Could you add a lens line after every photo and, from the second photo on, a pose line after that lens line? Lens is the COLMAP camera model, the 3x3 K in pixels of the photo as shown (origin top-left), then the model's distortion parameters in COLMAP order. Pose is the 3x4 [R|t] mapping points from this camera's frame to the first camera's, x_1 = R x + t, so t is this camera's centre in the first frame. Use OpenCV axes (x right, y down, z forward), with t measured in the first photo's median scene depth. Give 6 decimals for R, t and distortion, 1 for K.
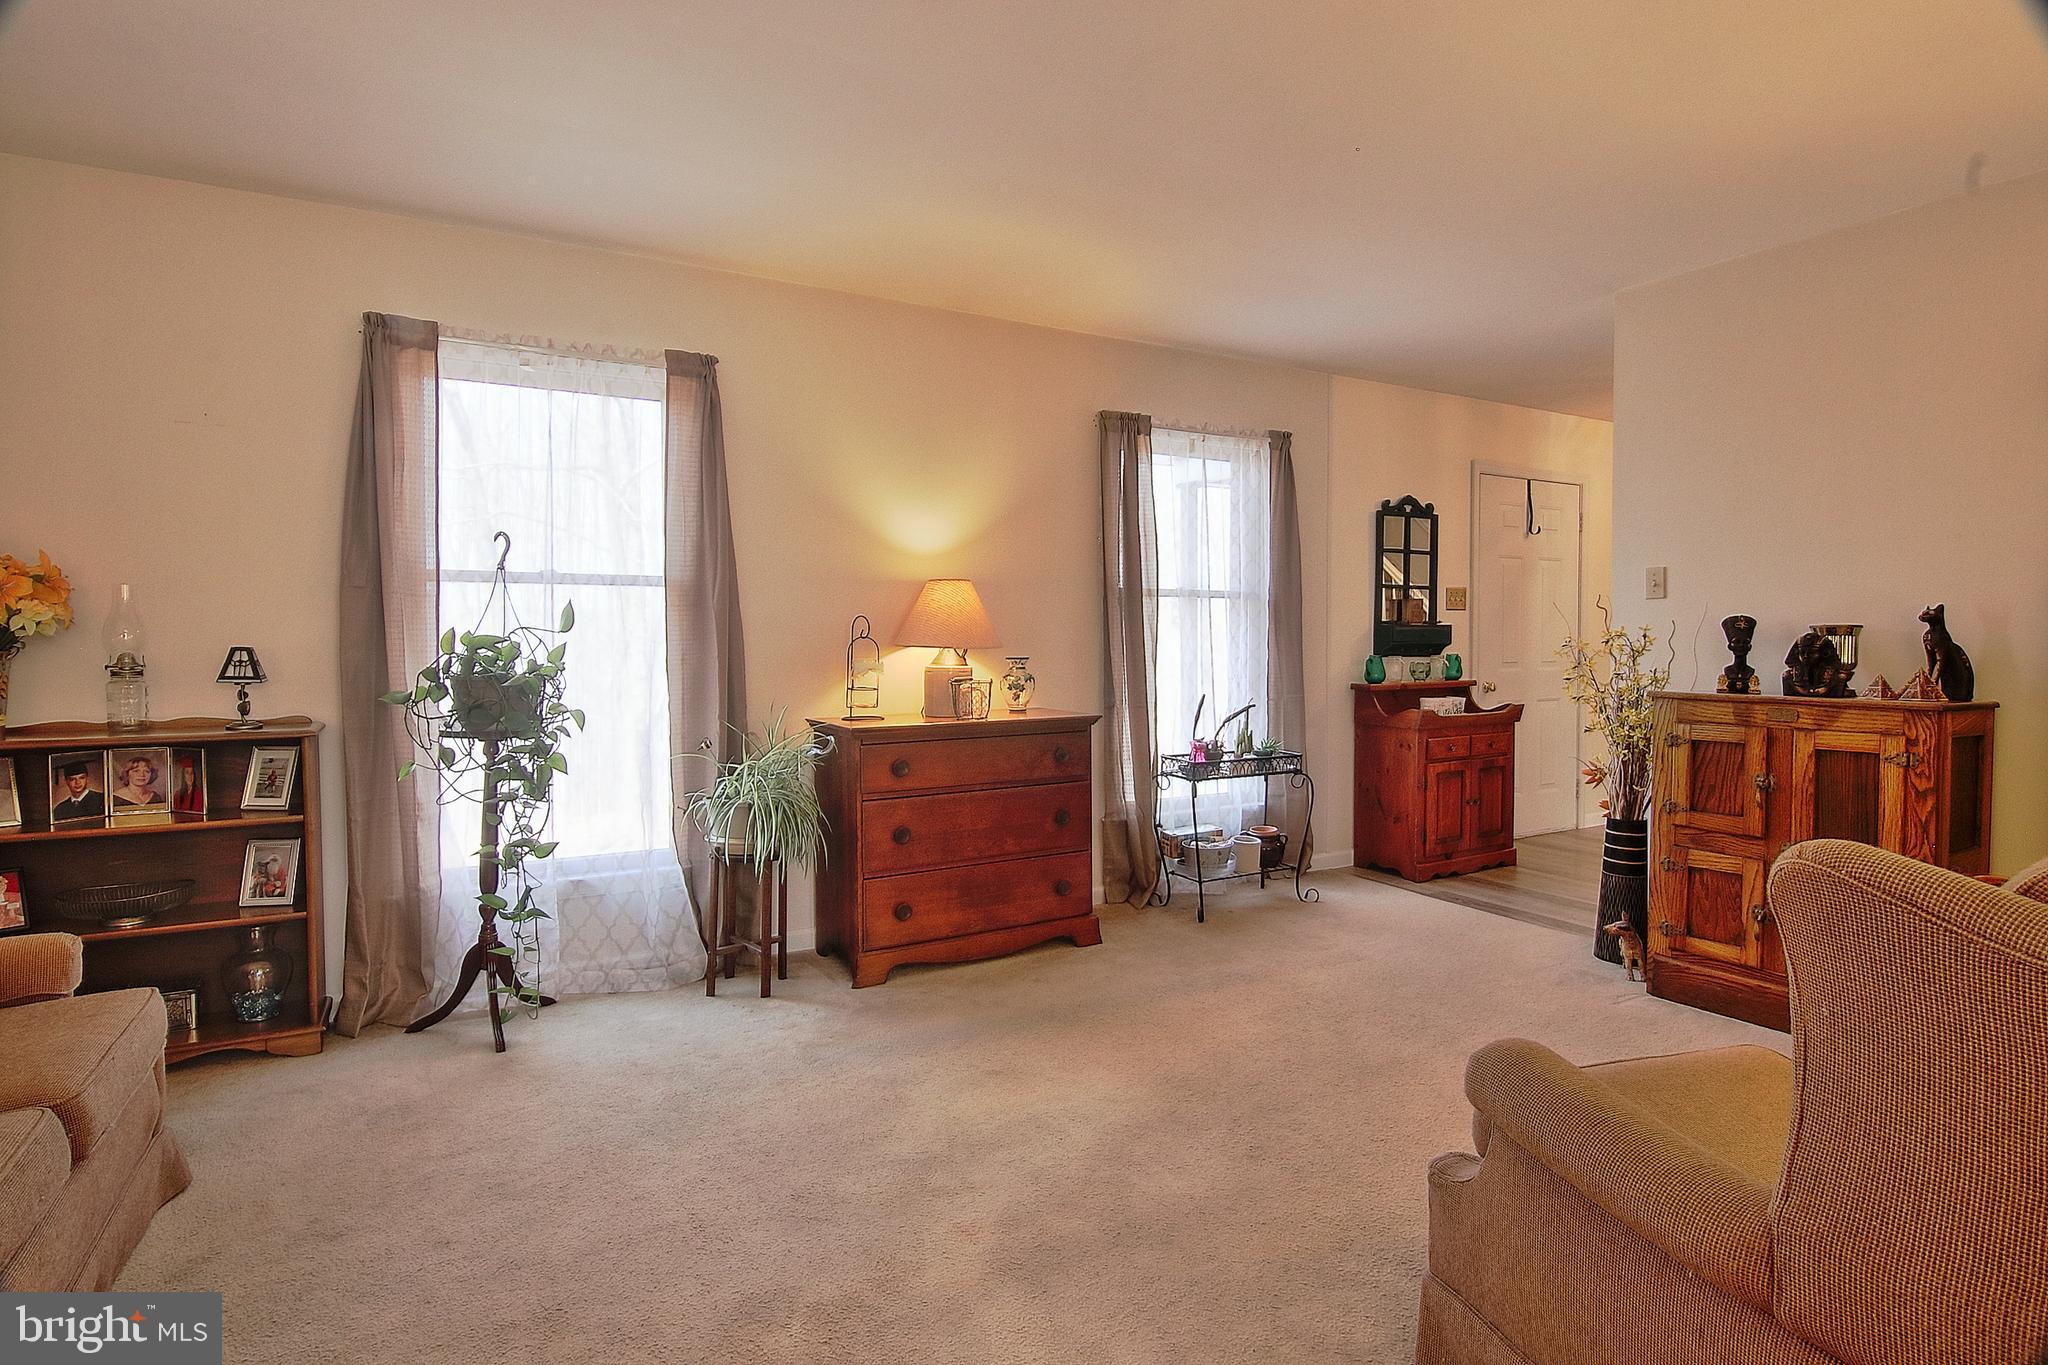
lens RADIAL K [[1036.3, 0, 1022.7], [0, 1036.3, 671.7], [0, 0, 1]] dist [-0.002257, -0.013864]
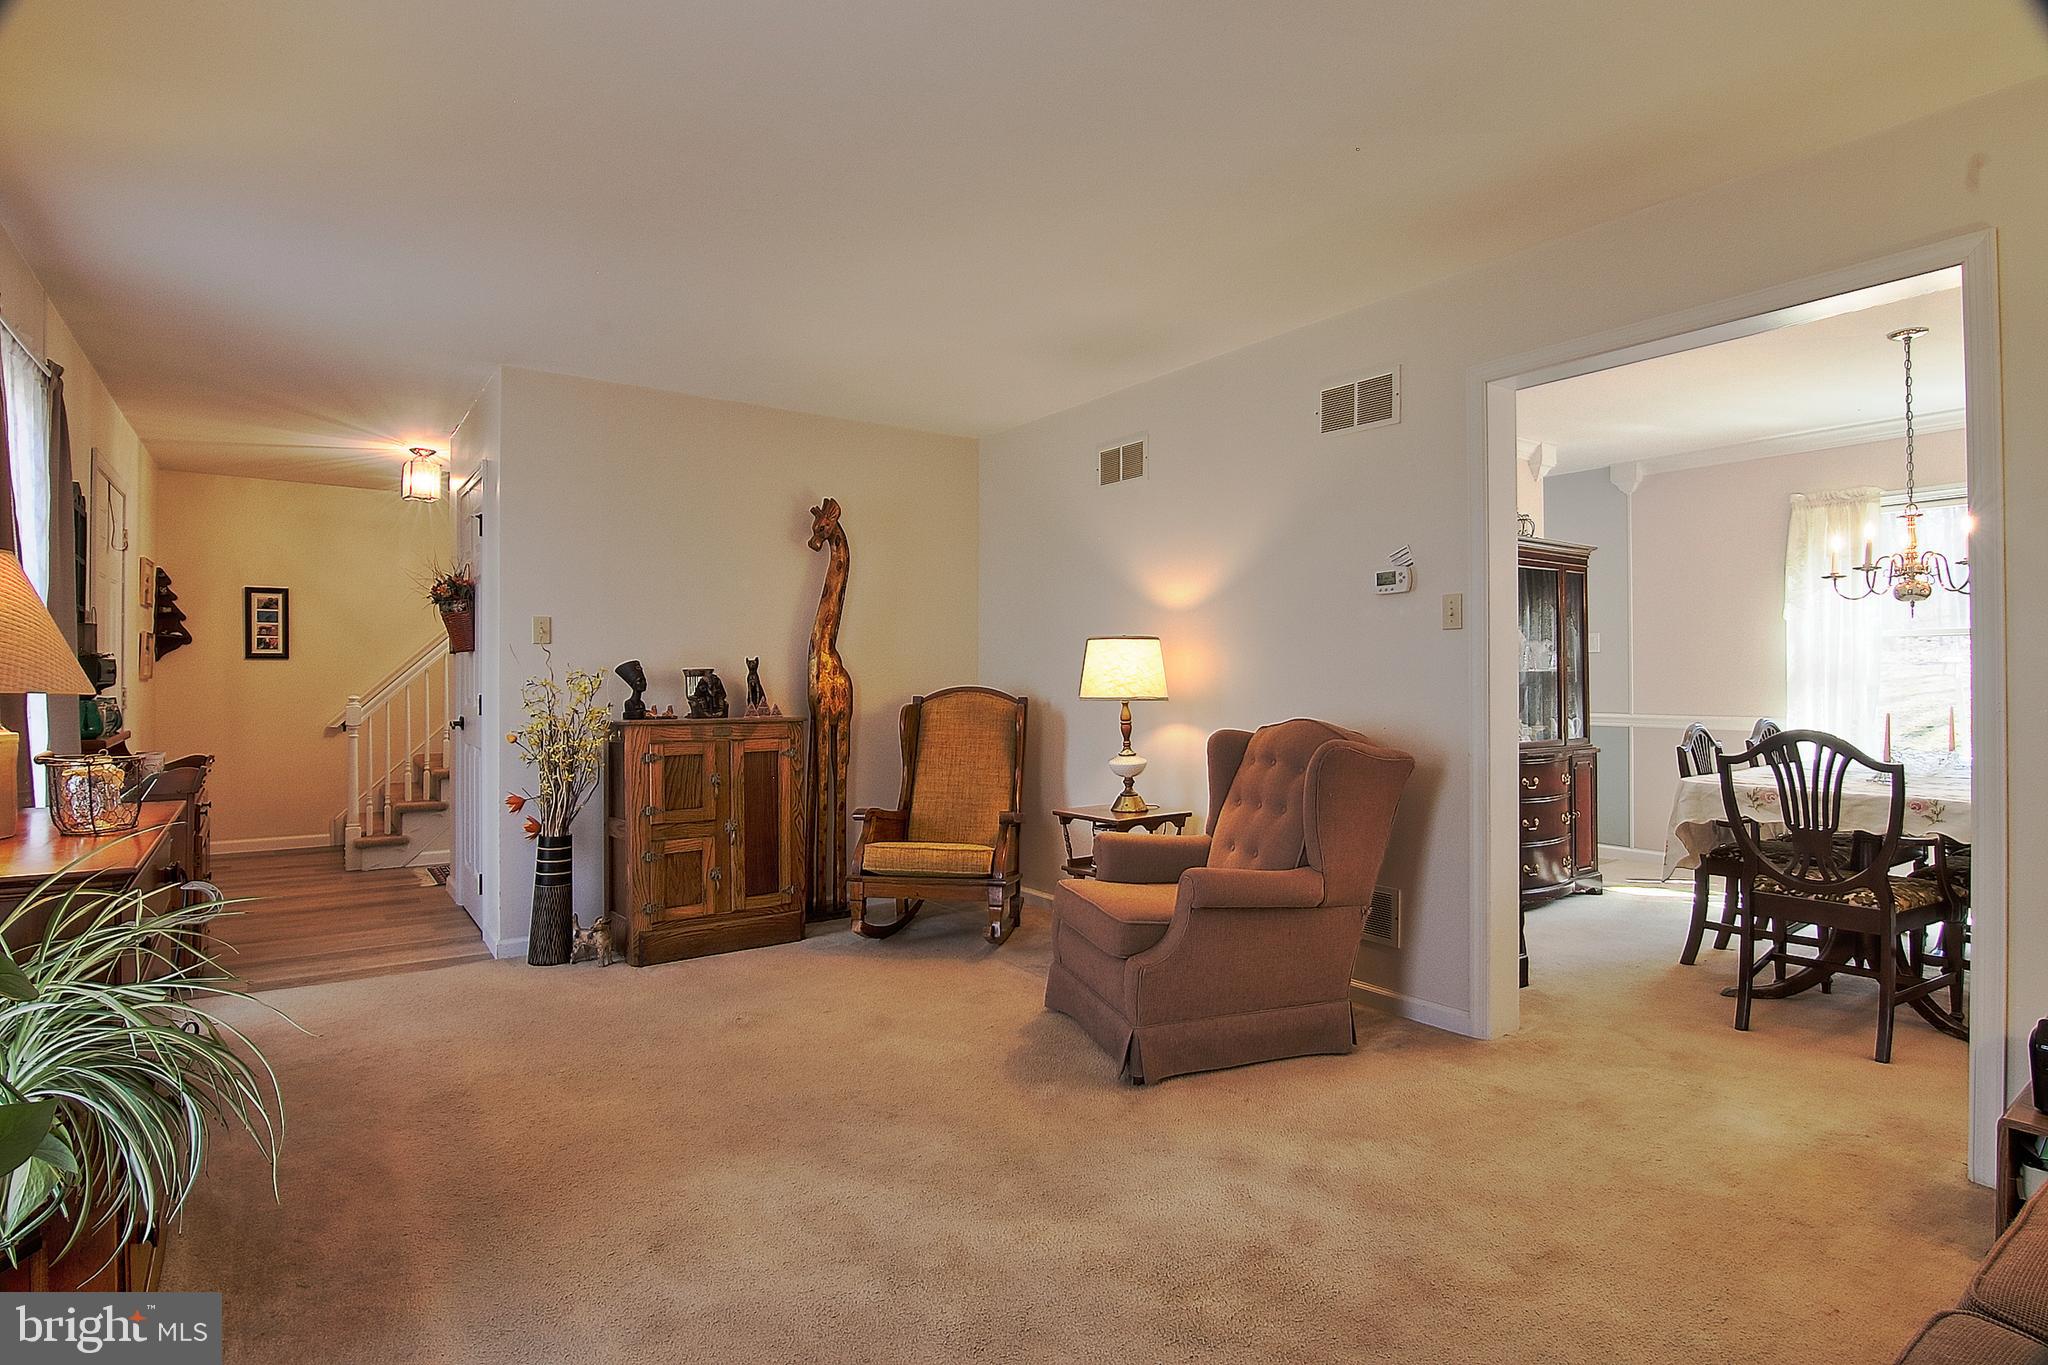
lens RADIAL K [[1028.7, 0, 1024.6], [0, 1028.7, 671.7], [0, 0, 1]] dist [0.002499, -0.011790]
pose [[-0.110473, 0.015178, 0.993763, -0.727889], [0.035673, 0.999300, -0.011297, -0.009937], [-0.993239, 0.034202, -0.110937, 0.732348]]
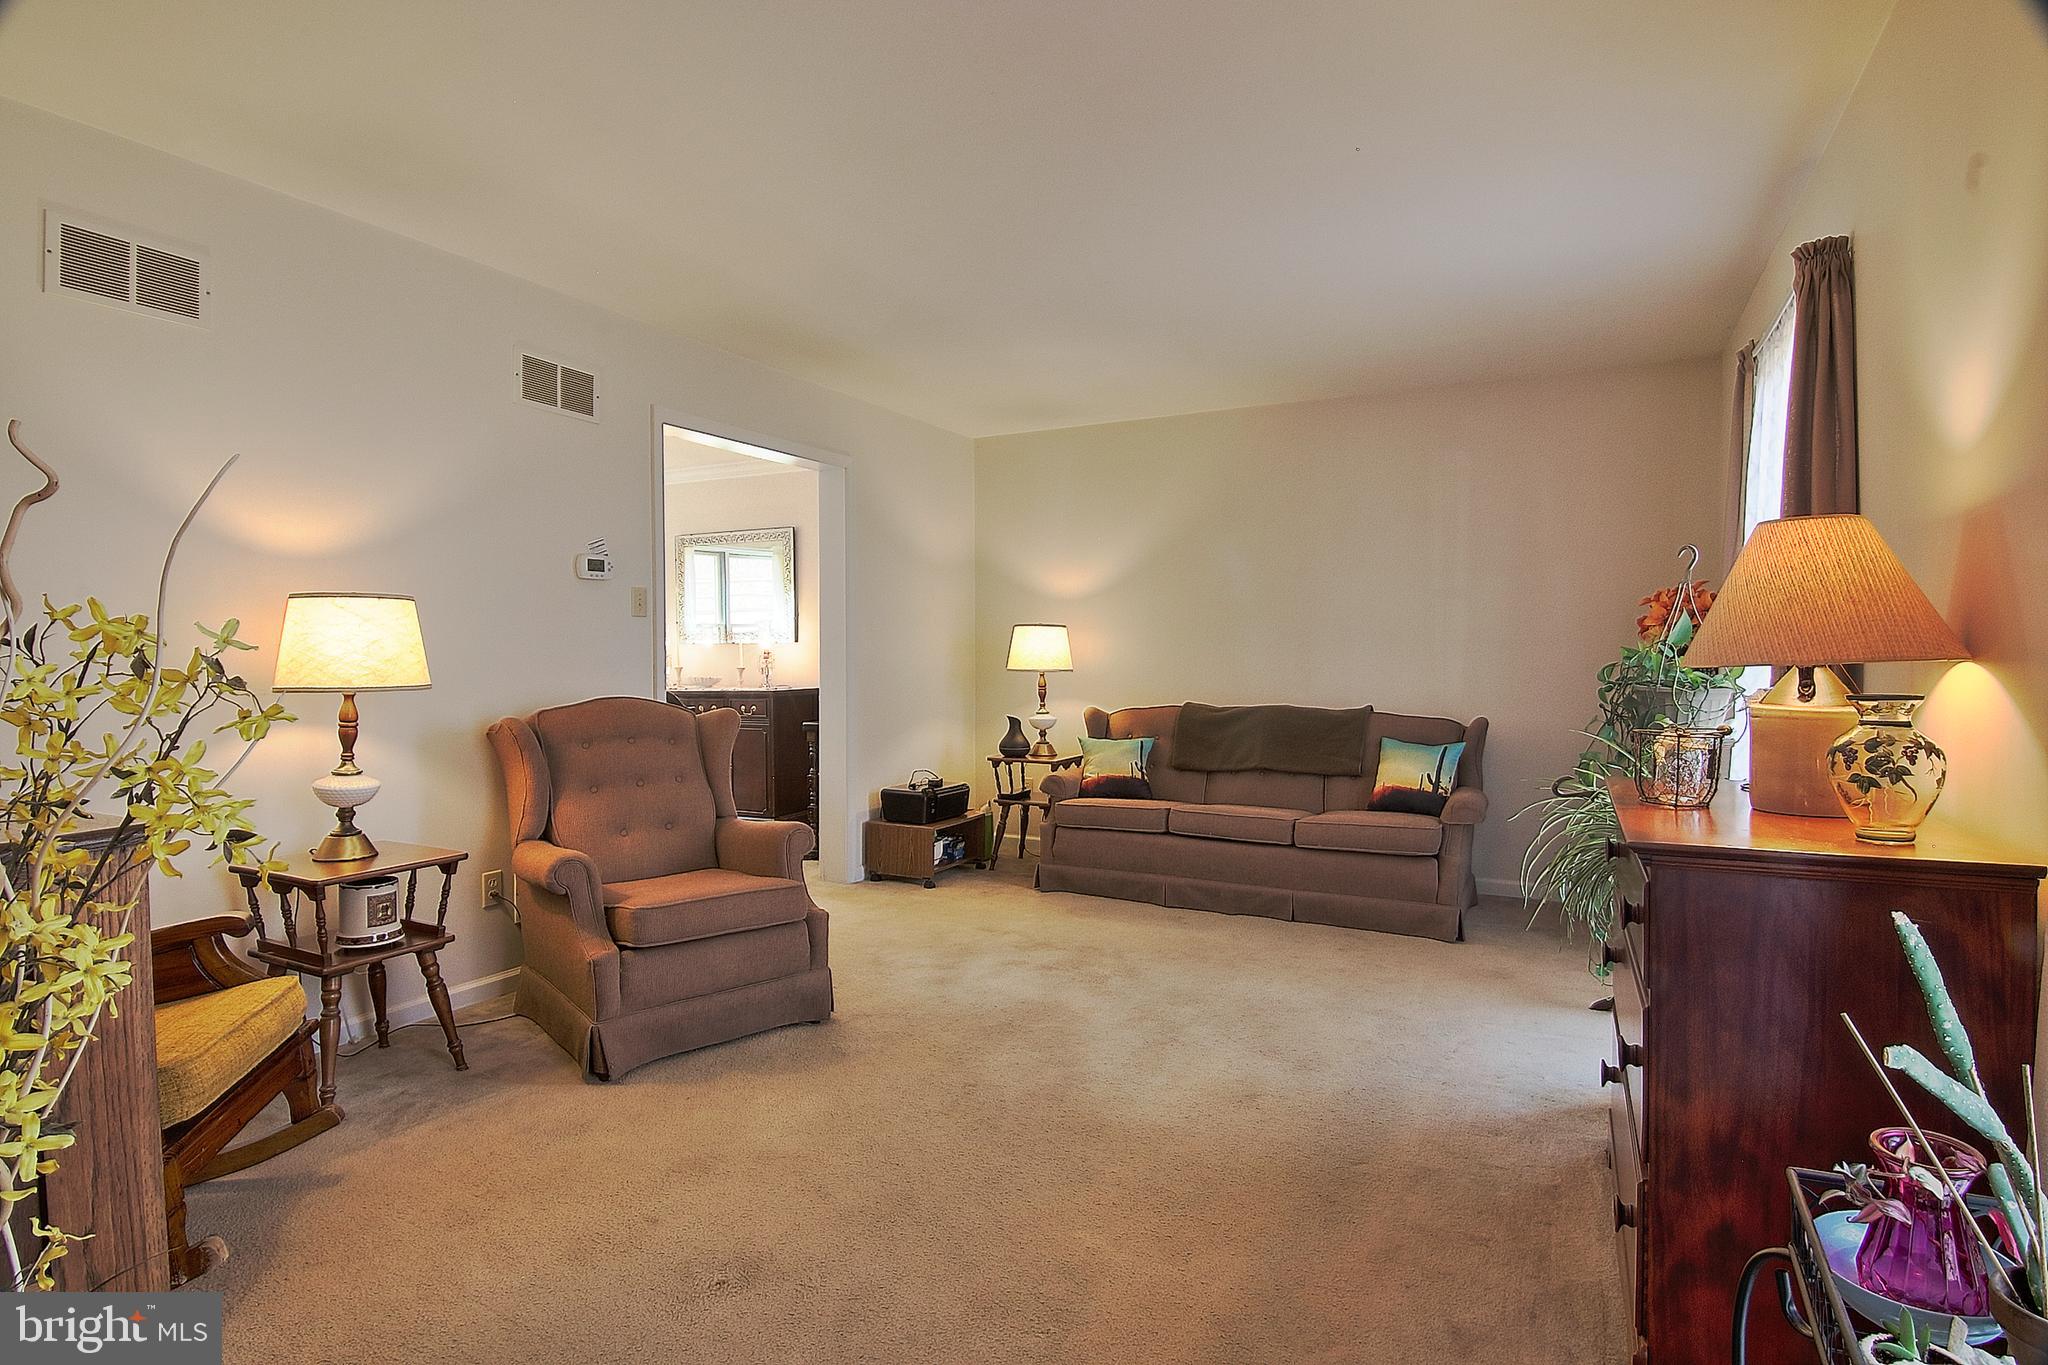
lens RADIAL K [[1036.3, 0, 1022.7], [0, 1036.3, 671.7], [0, 0, 1]] dist [-0.002257, -0.013864]
pose [[-0.841041, 0.015667, -0.540744, 0.614585], [-0.012269, 0.998771, 0.048020, -0.050706], [0.540832, 0.047021, -0.839815, 1.533038]]
